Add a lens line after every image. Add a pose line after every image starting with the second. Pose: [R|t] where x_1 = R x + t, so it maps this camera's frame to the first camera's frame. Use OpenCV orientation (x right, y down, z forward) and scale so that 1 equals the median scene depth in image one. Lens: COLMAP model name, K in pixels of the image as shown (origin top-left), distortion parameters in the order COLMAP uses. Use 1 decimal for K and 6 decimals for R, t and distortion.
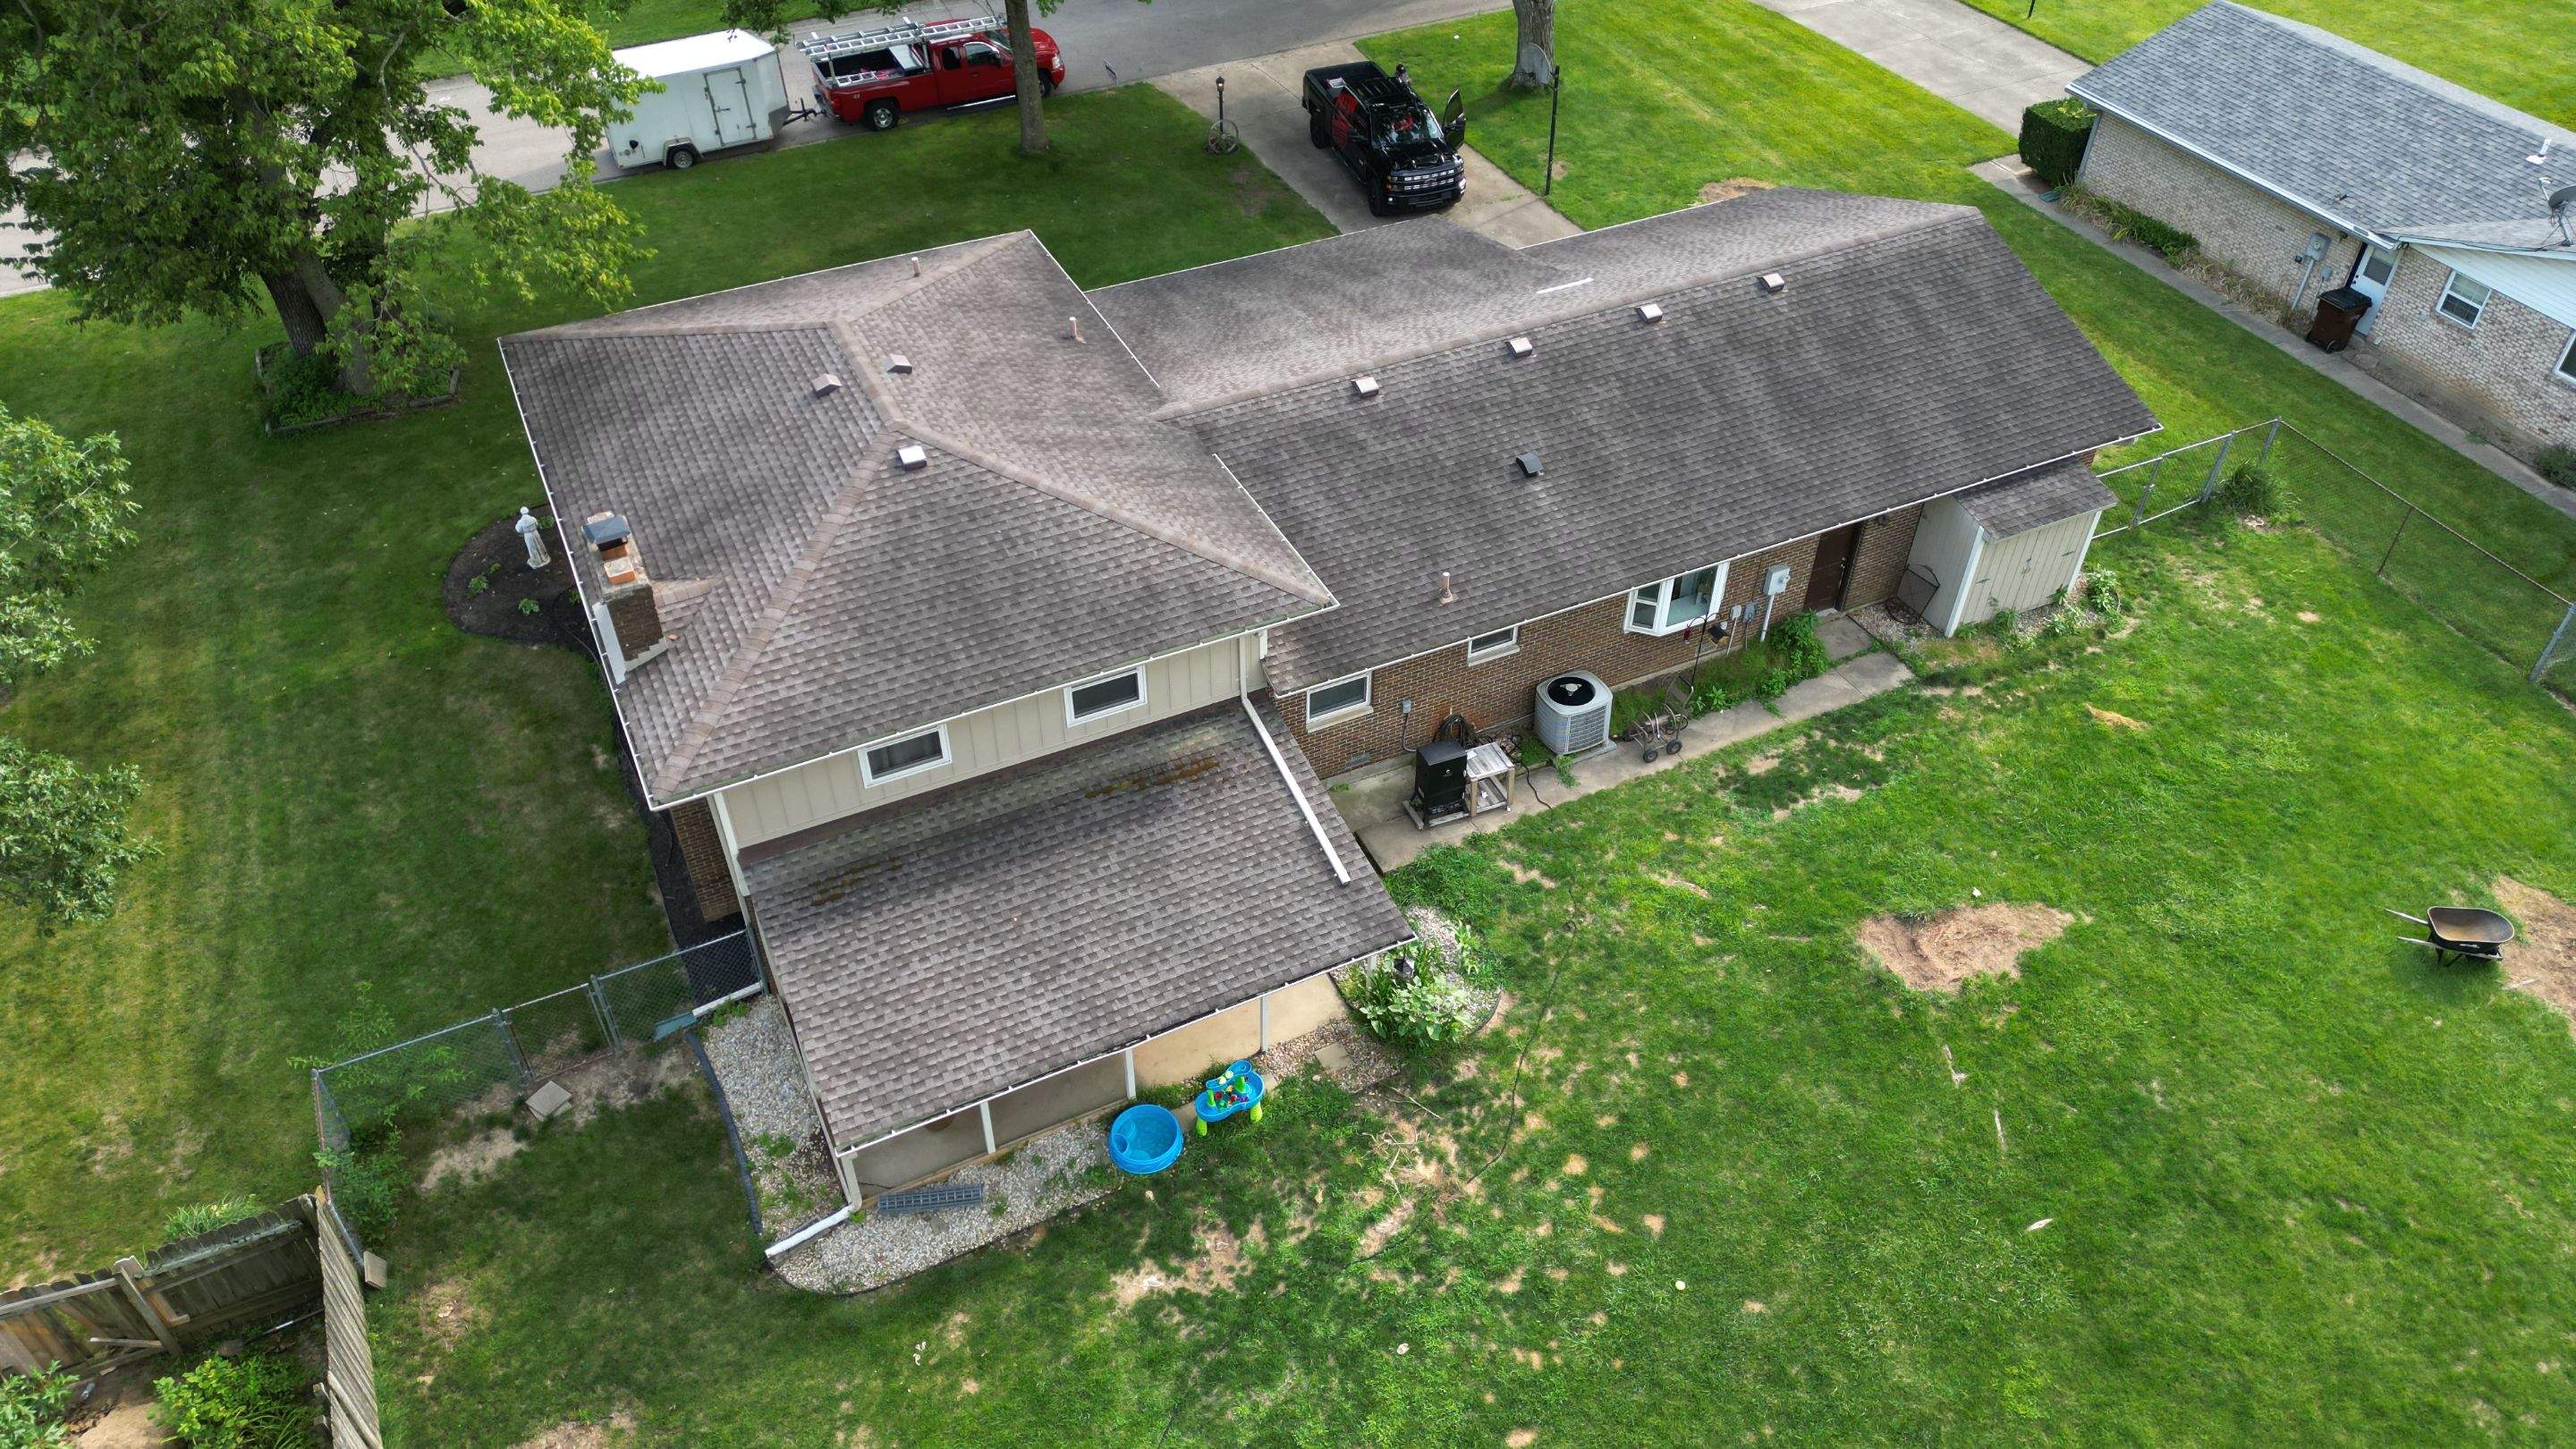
lens RADIAL K [[1833.2, 0, 1284.8], [0, 1833.2, 735.6], [0, 0, 1]] dist [0.041901, -0.045592]
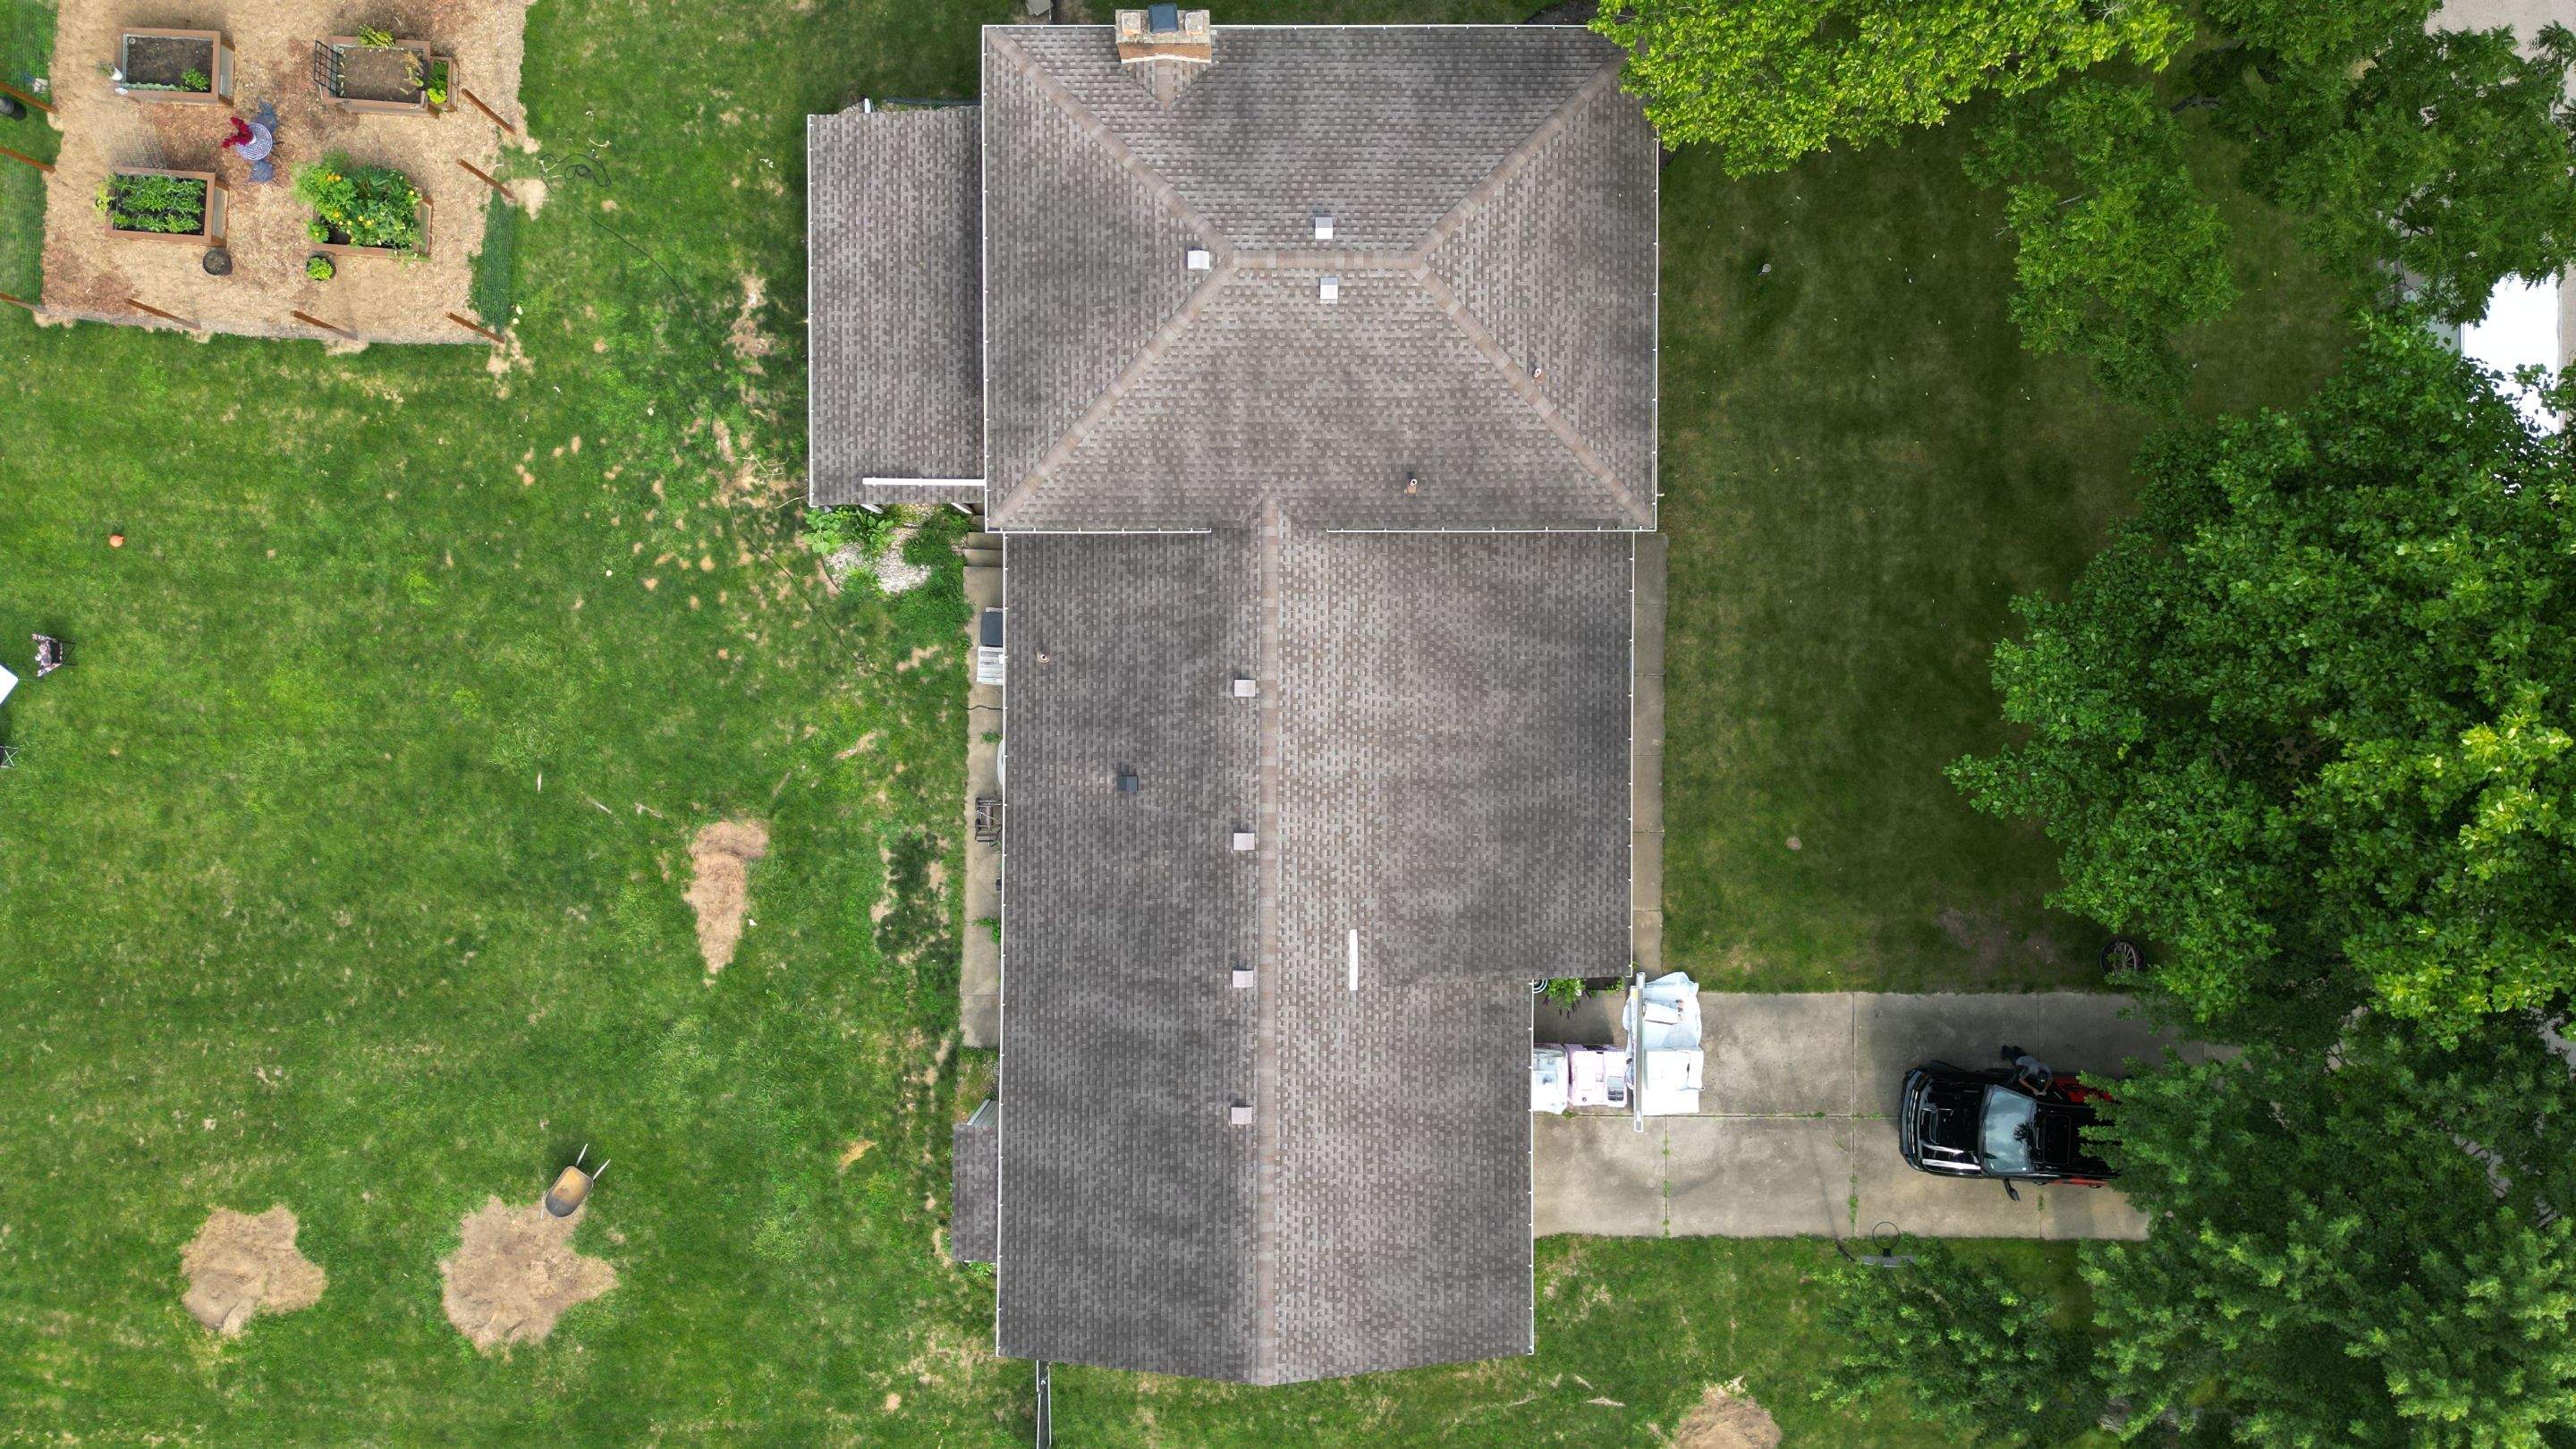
lens RADIAL K [[1833.2, 0, 1281.7], [0, 1833.2, 730.6], [0, 0, 1]] dist [0.041901, -0.045592]
pose [[-0.435411, 0.900232, -0.000040, 0.067268], [-0.594165, -0.287344, 0.751266, -1.269825], [0.676302, 0.327133, 0.659999, 0.308290]]
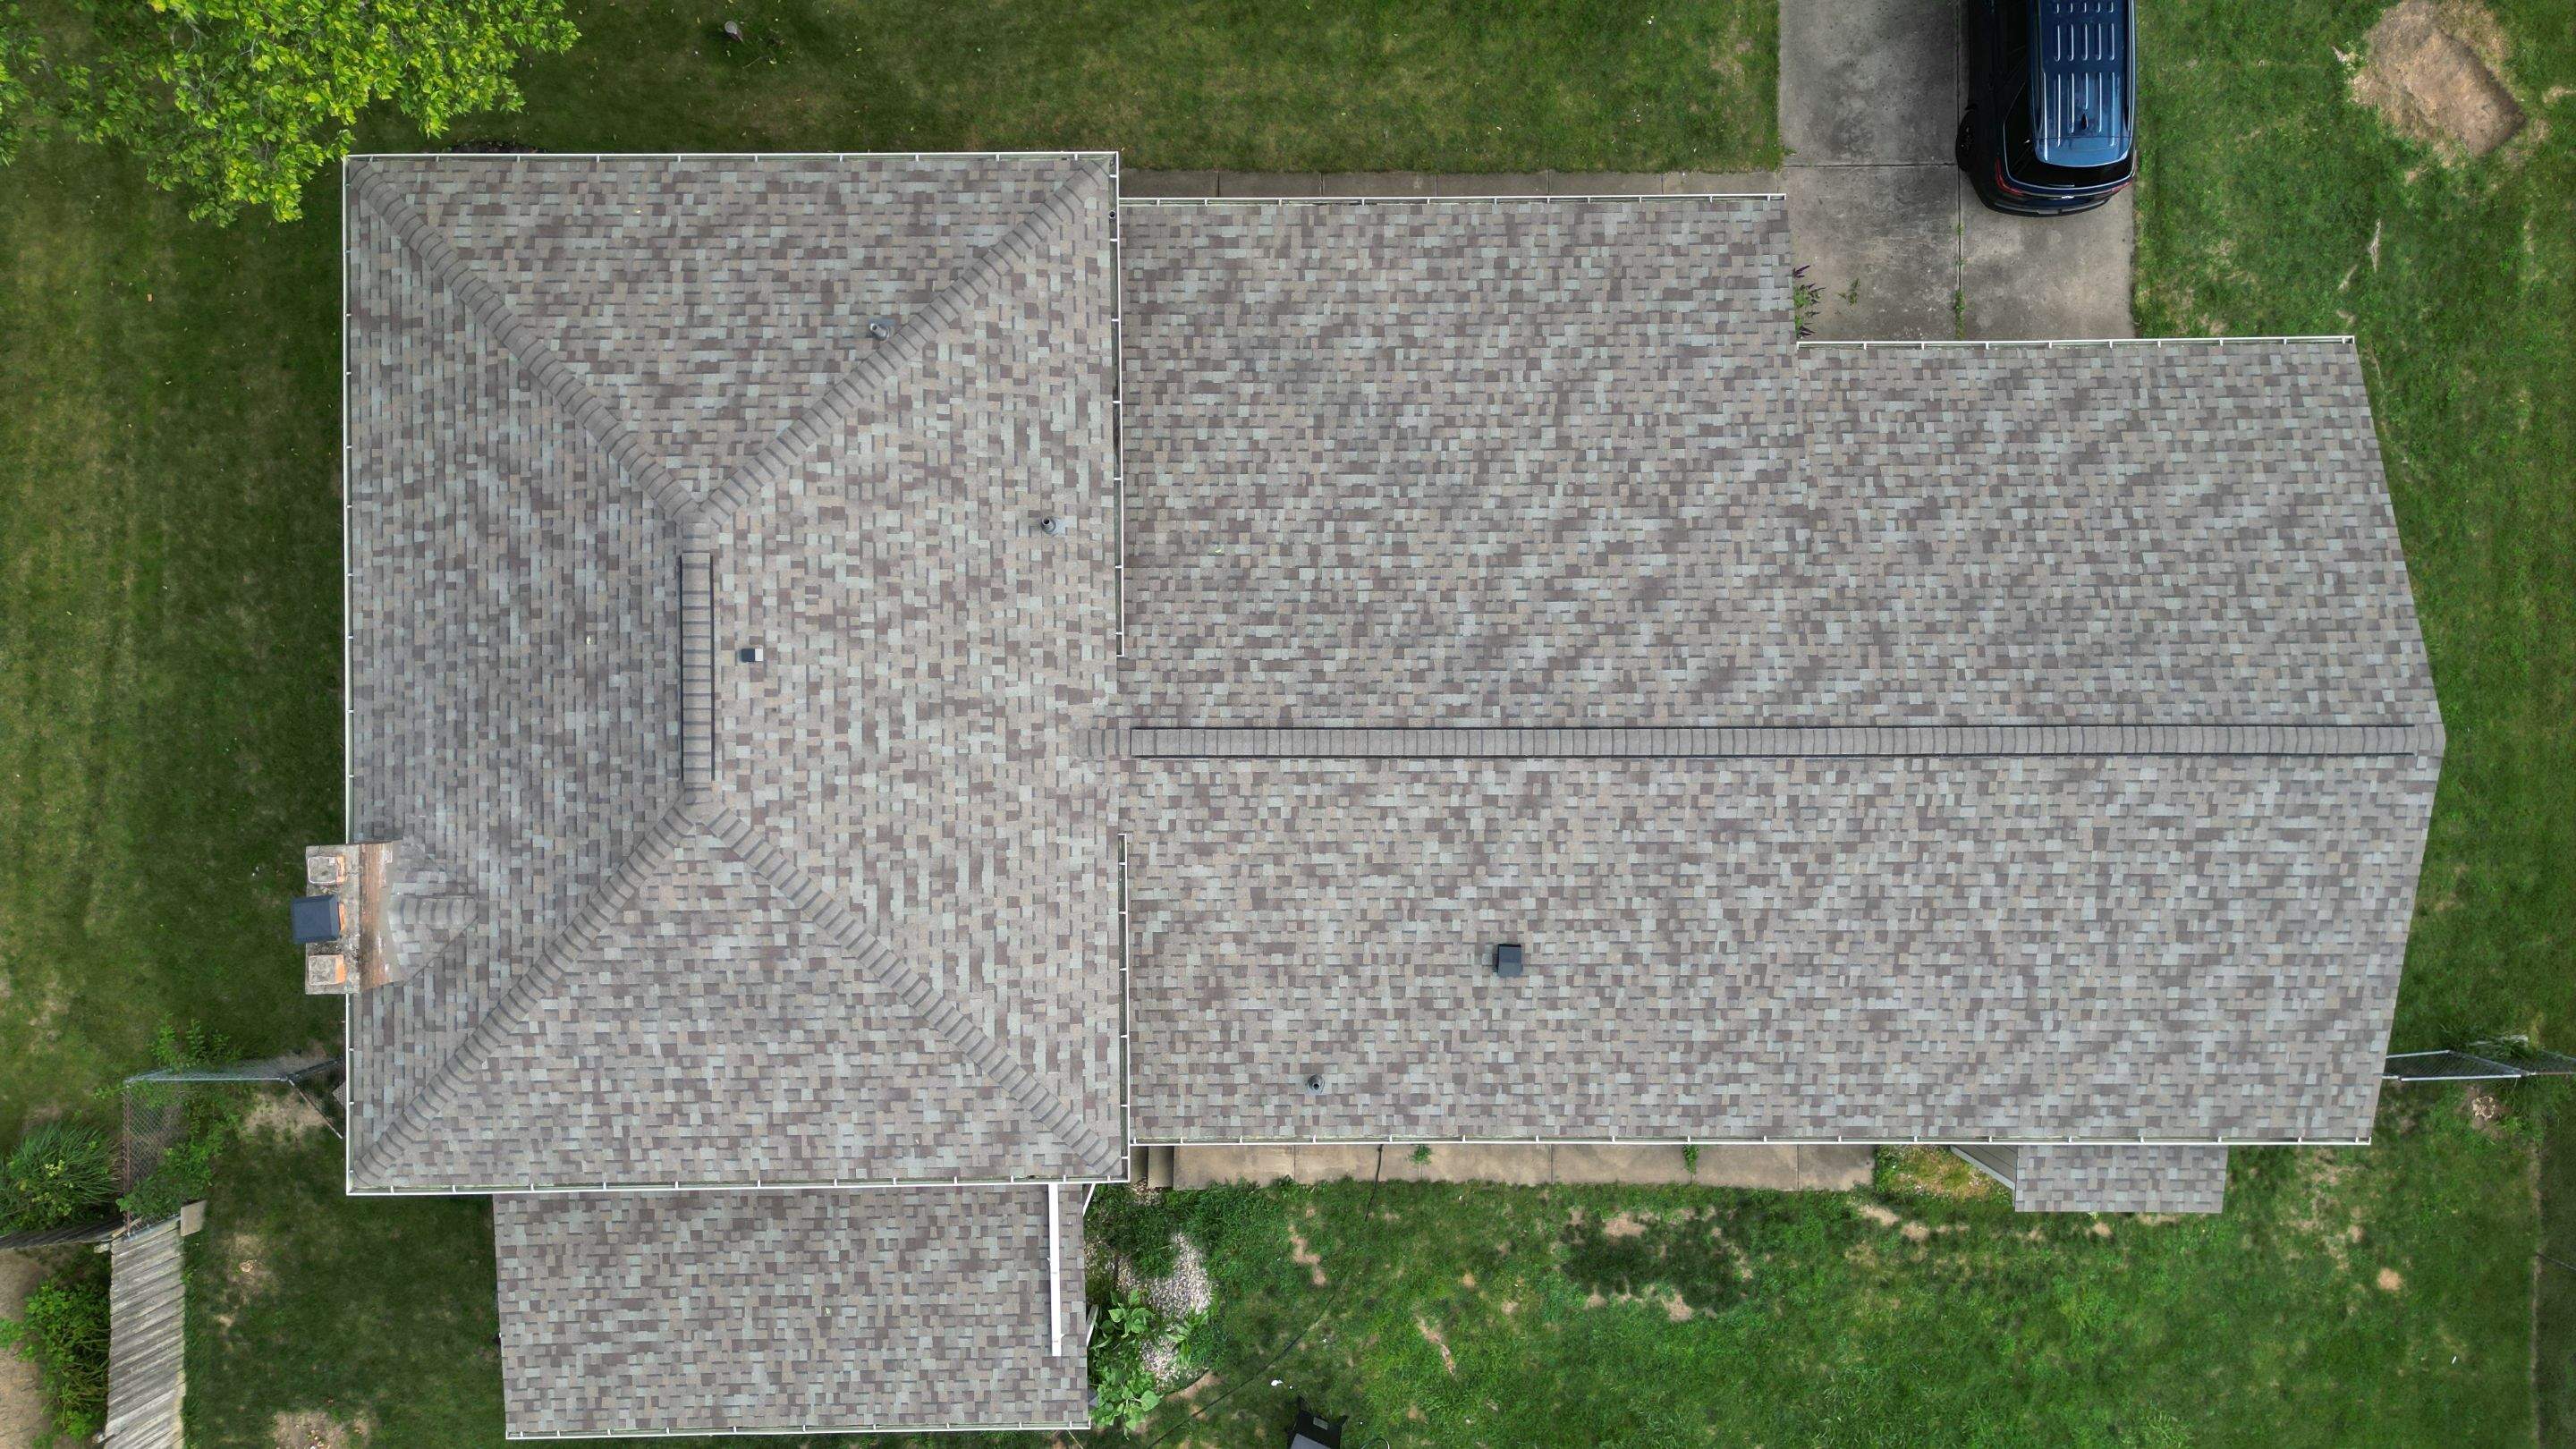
lens RADIAL K [[1833.2, 0, 1289.8], [0, 1833.2, 704.6], [0, 0, 1]] dist [0.041901, -0.045592]
pose [[0.904865, 0.425627, -0.007757, 0.009707], [-0.281135, 0.611164, 0.739893, -0.892011], [0.319660, -0.667323, 0.672679, 0.592340]]
